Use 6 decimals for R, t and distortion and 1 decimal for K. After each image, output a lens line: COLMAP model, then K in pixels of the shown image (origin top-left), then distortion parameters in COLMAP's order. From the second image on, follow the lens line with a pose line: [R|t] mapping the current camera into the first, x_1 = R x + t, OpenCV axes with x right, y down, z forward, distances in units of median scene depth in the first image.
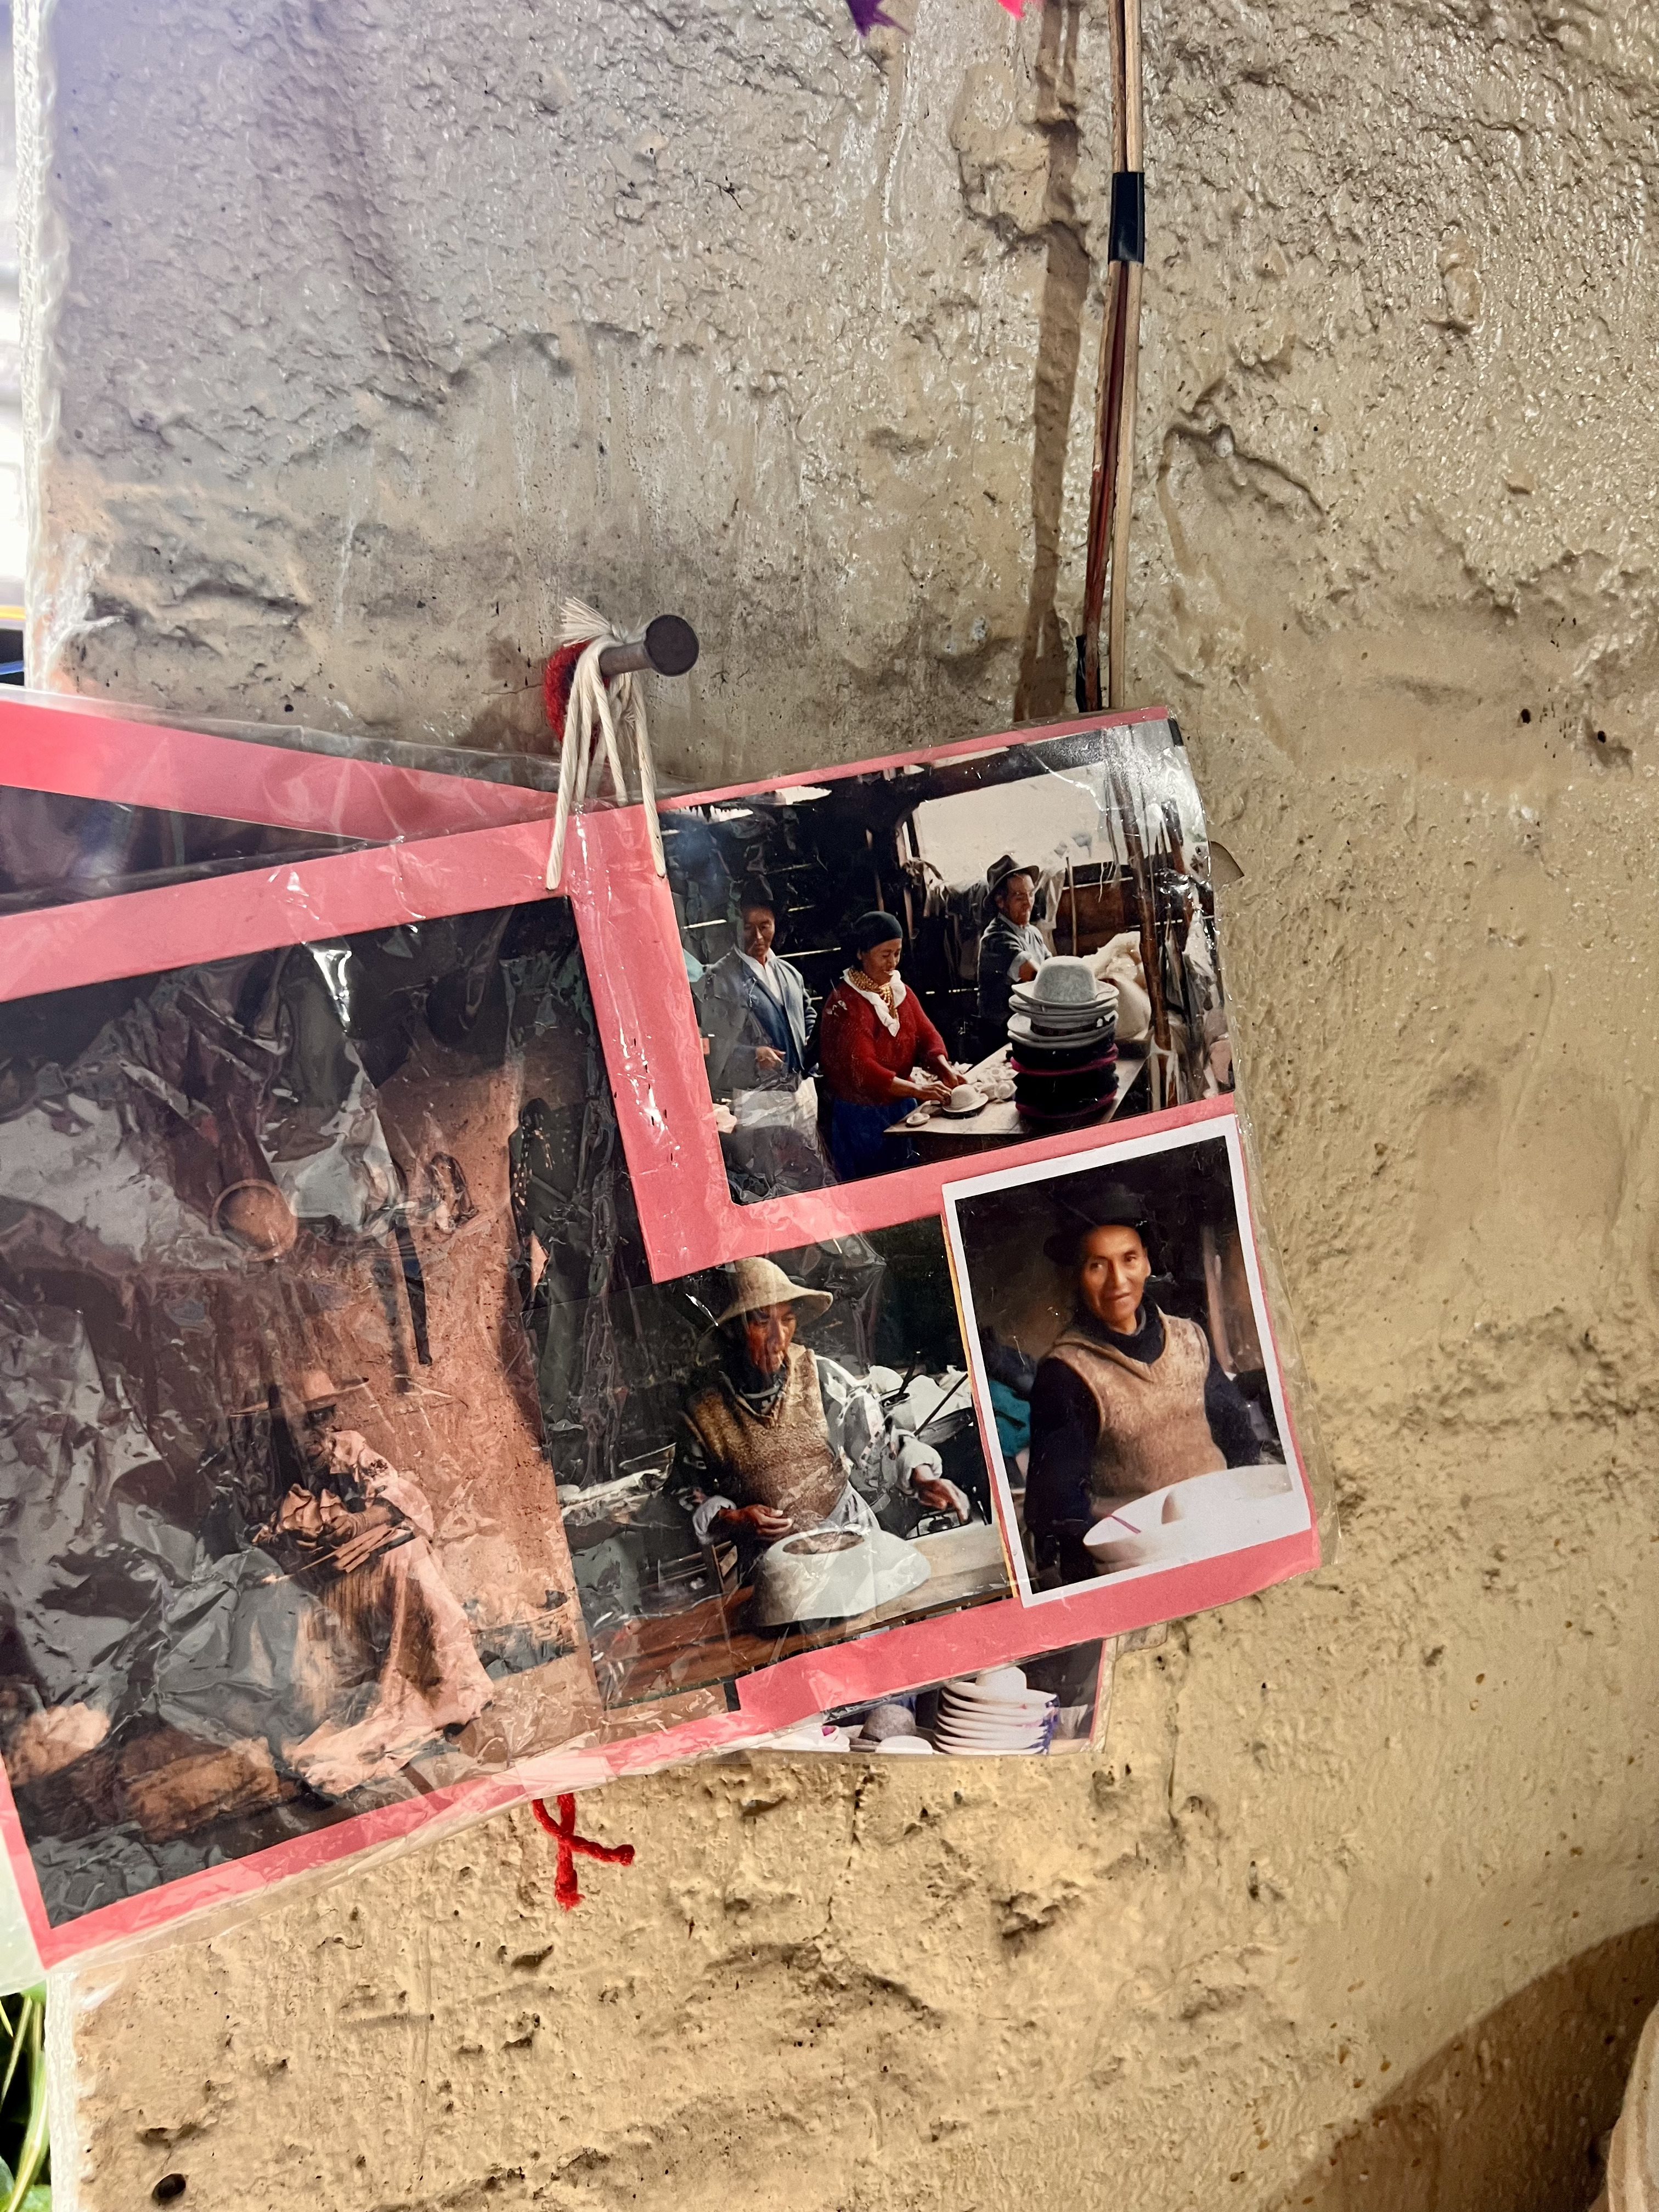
lens RADIAL K [[1680.3, 0, 828.8], [0, 1680.3, 1107.4], [0, 0, 1]] dist [0.043781, -0.054557]
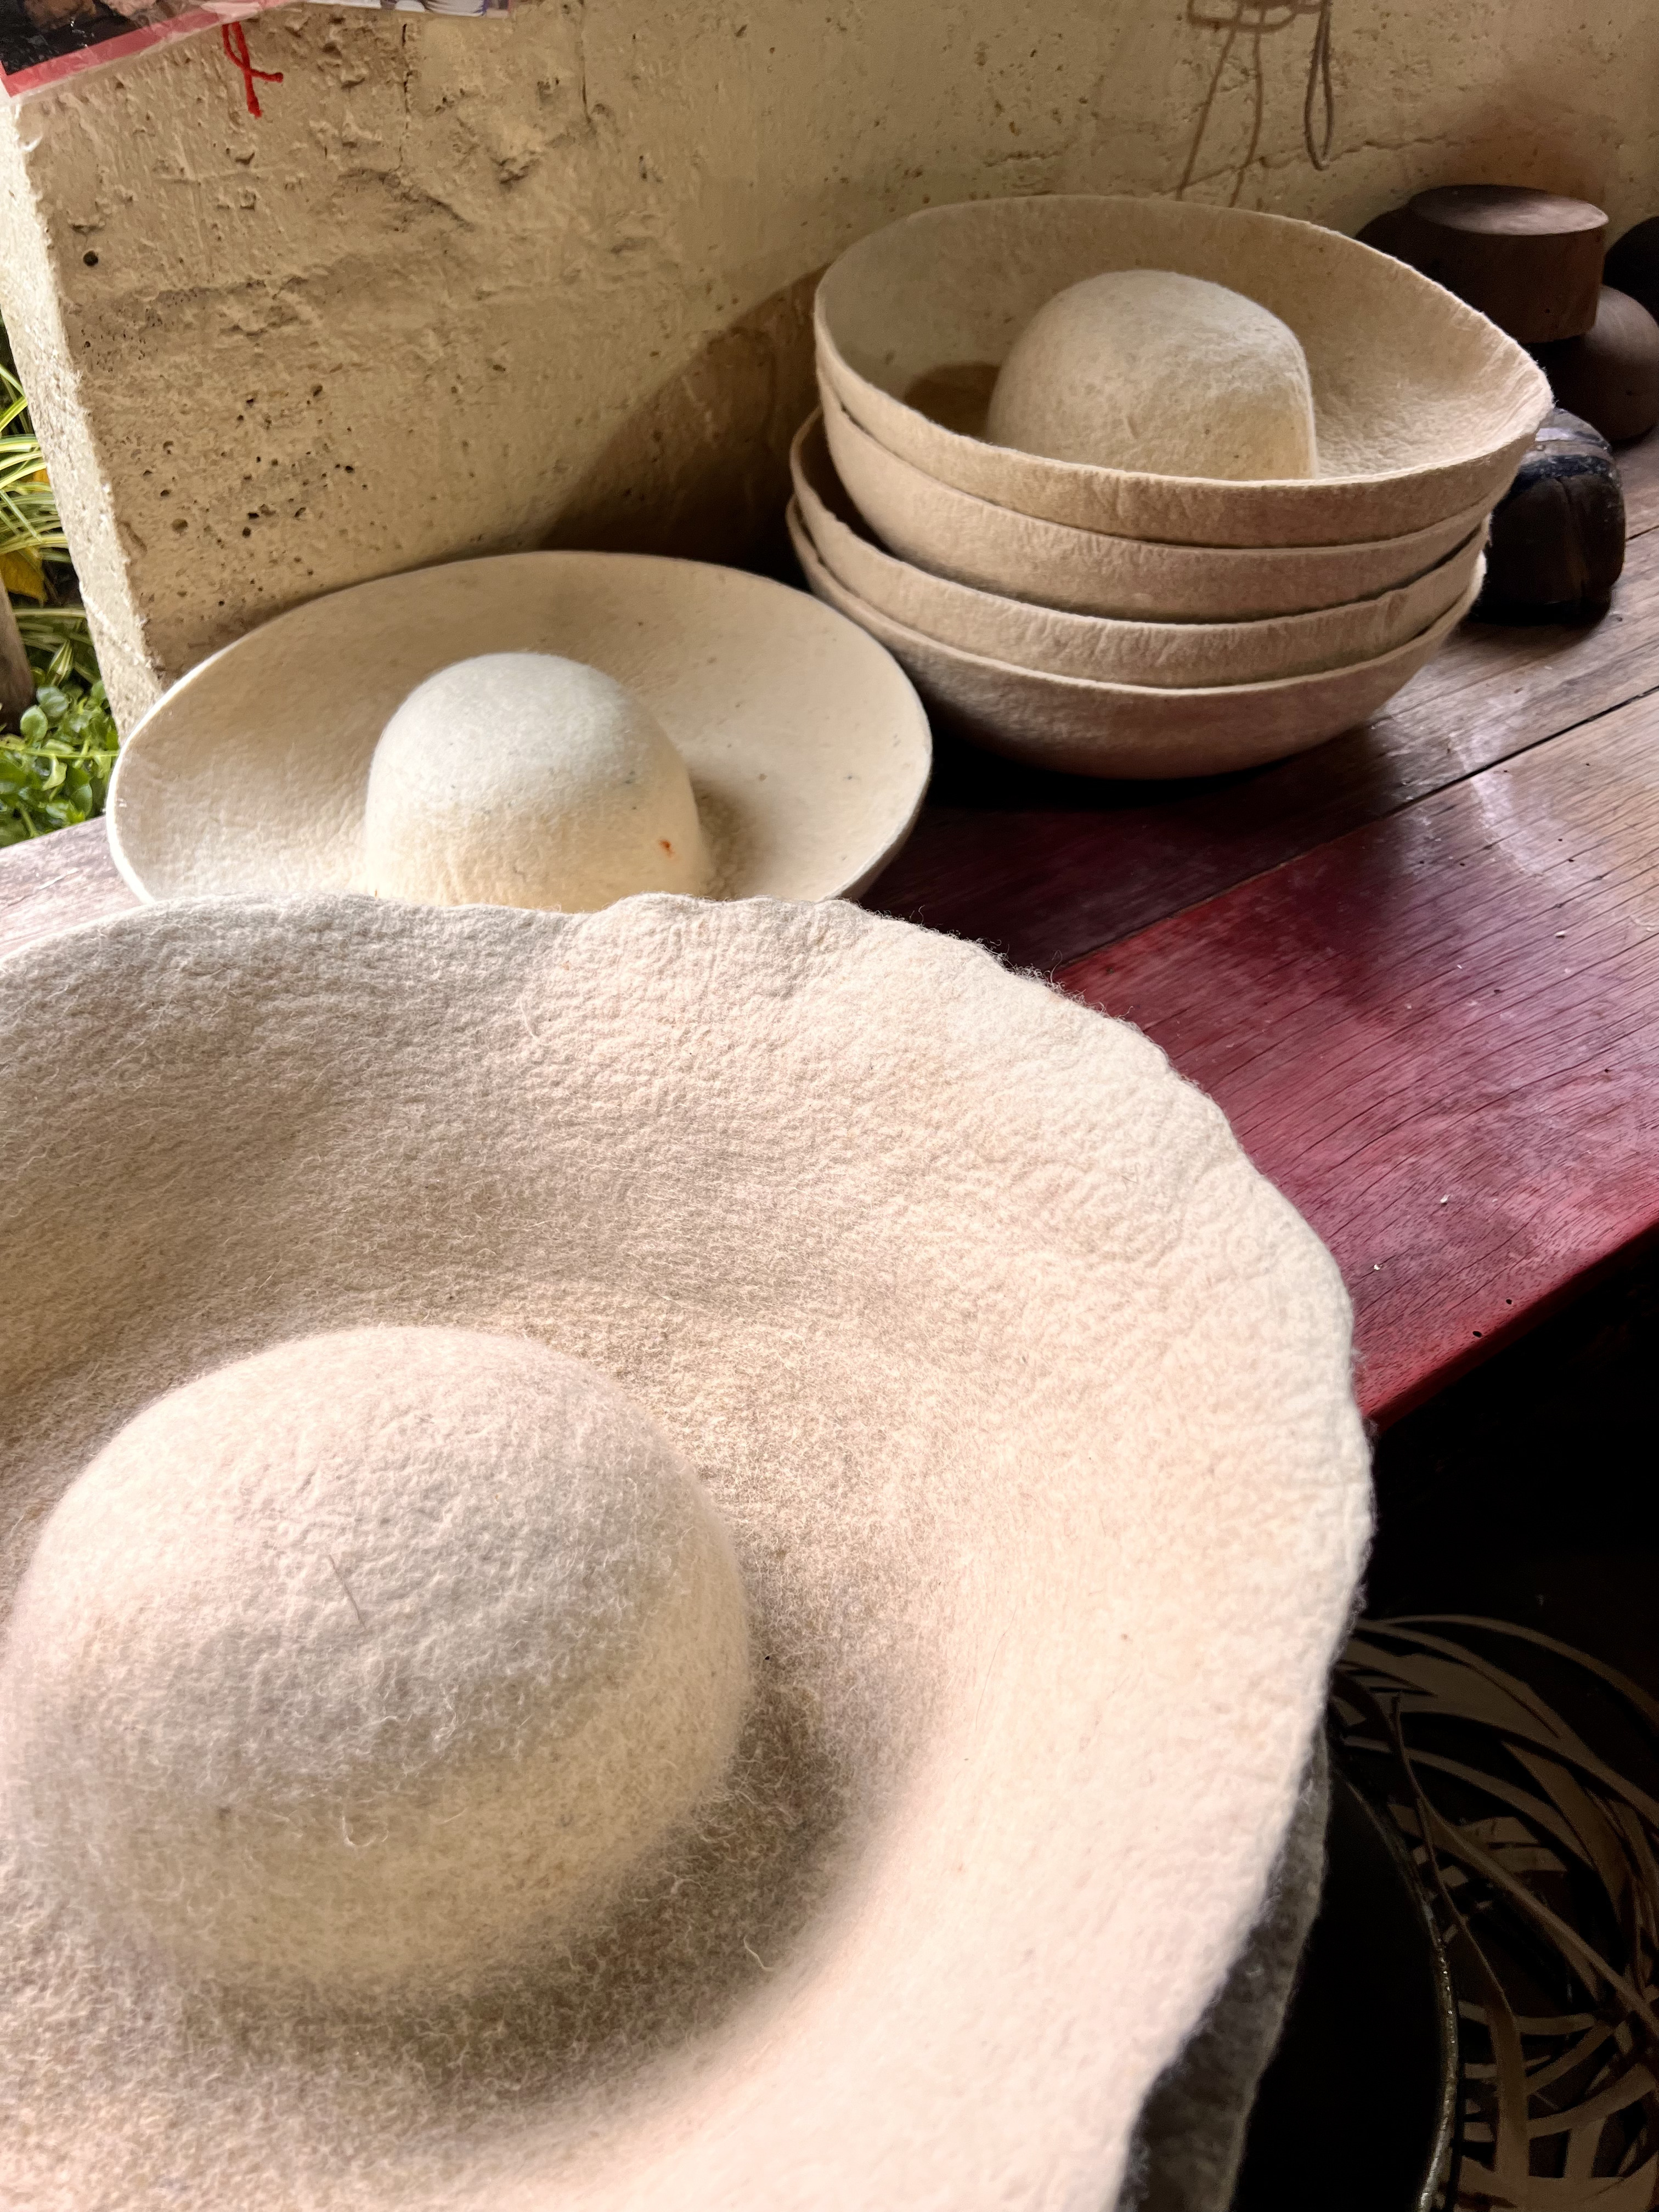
lens RADIAL K [[1680.3, 0, 831.6], [0, 1680.3, 1112.0], [0, 0, 1]] dist [0.043781, -0.054557]
pose [[0.986199, -0.116827, 0.117315, 0.130903], [0.027808, 0.815394, 0.578239, 0.262019], [-0.163212, -0.566996, 0.807389, -1.262434]]
